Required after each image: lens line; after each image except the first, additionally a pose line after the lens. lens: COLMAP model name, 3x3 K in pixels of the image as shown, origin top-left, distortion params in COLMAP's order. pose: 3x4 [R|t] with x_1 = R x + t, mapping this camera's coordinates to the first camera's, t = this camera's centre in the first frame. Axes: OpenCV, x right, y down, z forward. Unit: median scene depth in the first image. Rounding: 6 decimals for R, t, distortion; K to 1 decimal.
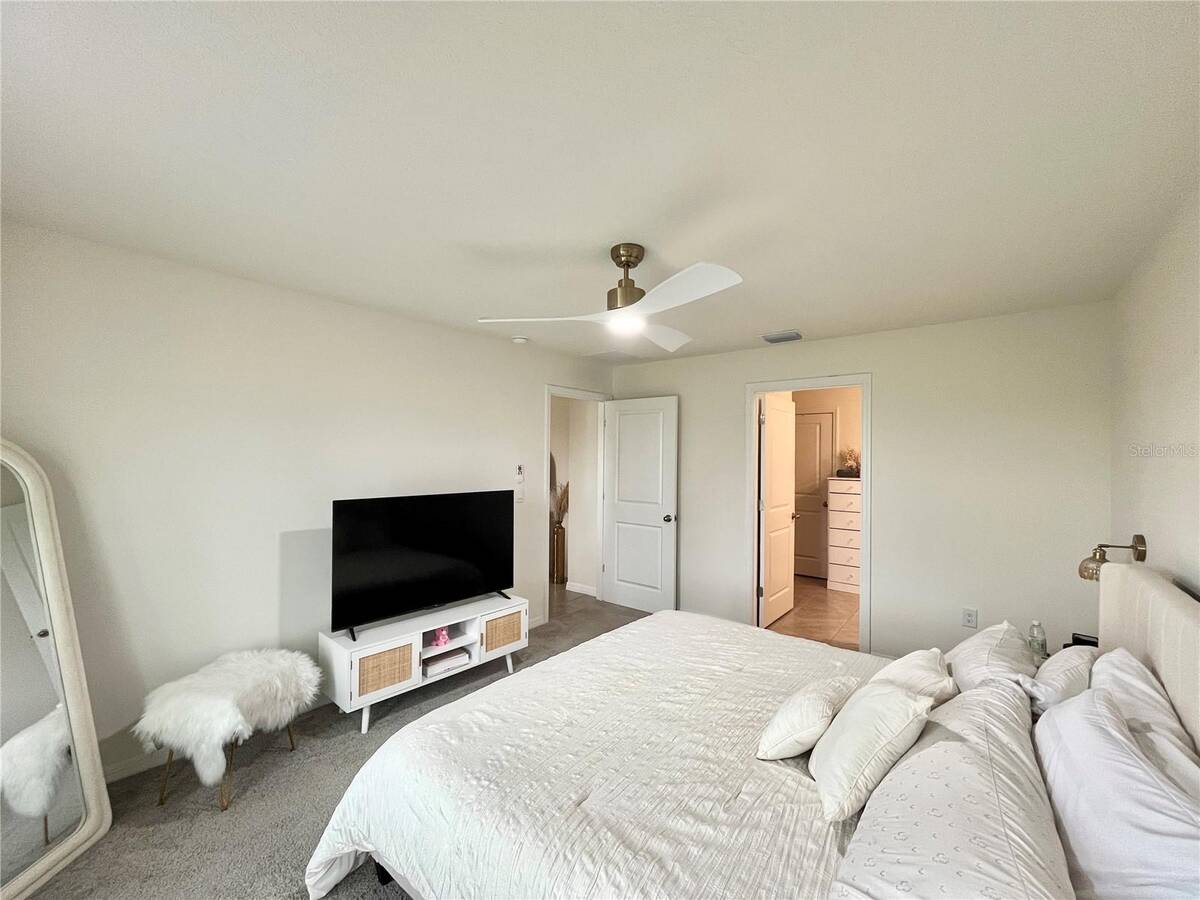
lens RADIAL K [[486.8, 0, 601.0], [0, 486.8, 450.4], [0, 0, 1]] dist [-0.003078, -0.000362]
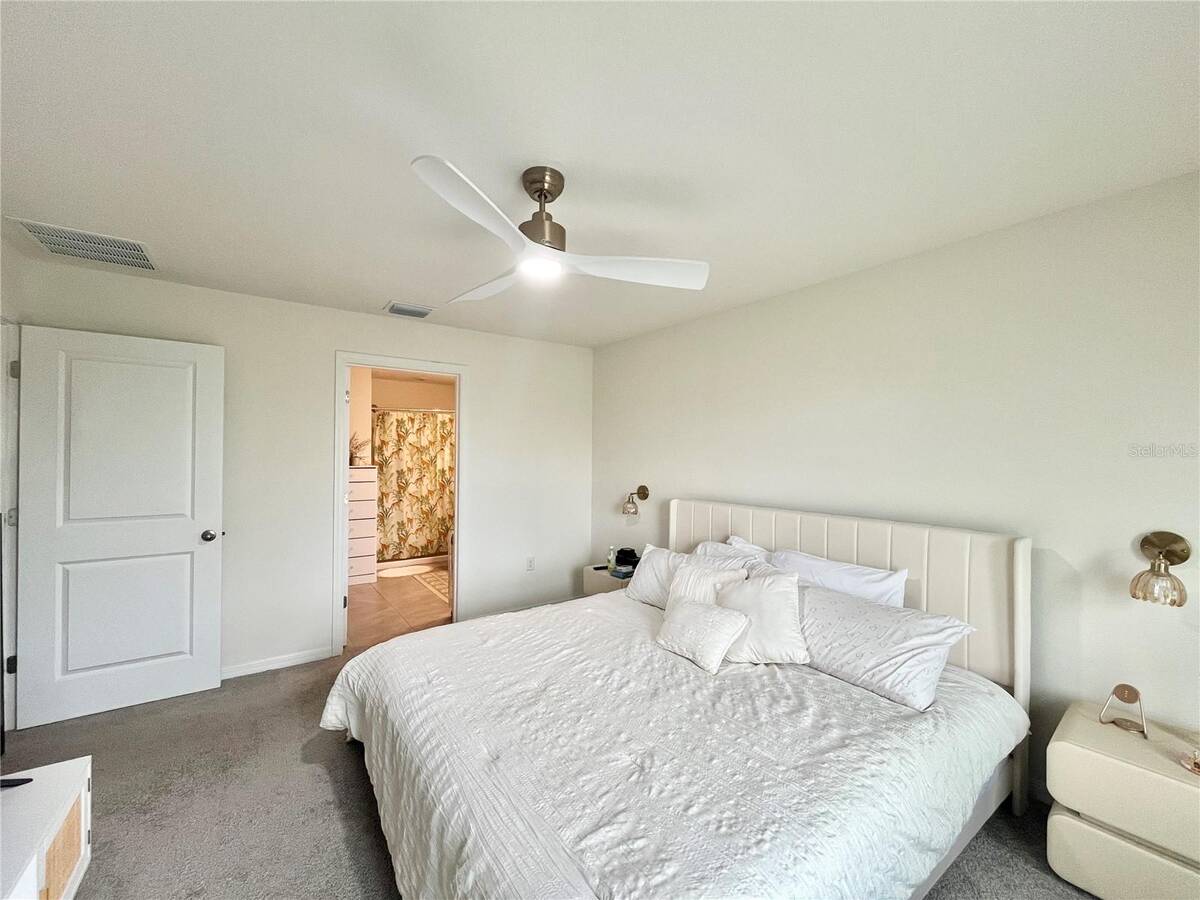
lens RADIAL K [[486.8, 0, 599.2], [0, 486.8, 449.3], [0, 0, 1]] dist [-0.003078, -0.000362]
pose [[0.267421, -0.002584, 0.963576, -0.644938], [-0.012501, 0.999903, 0.006151, 0.029129], [-0.963499, -0.013690, 0.267363, 0.633643]]
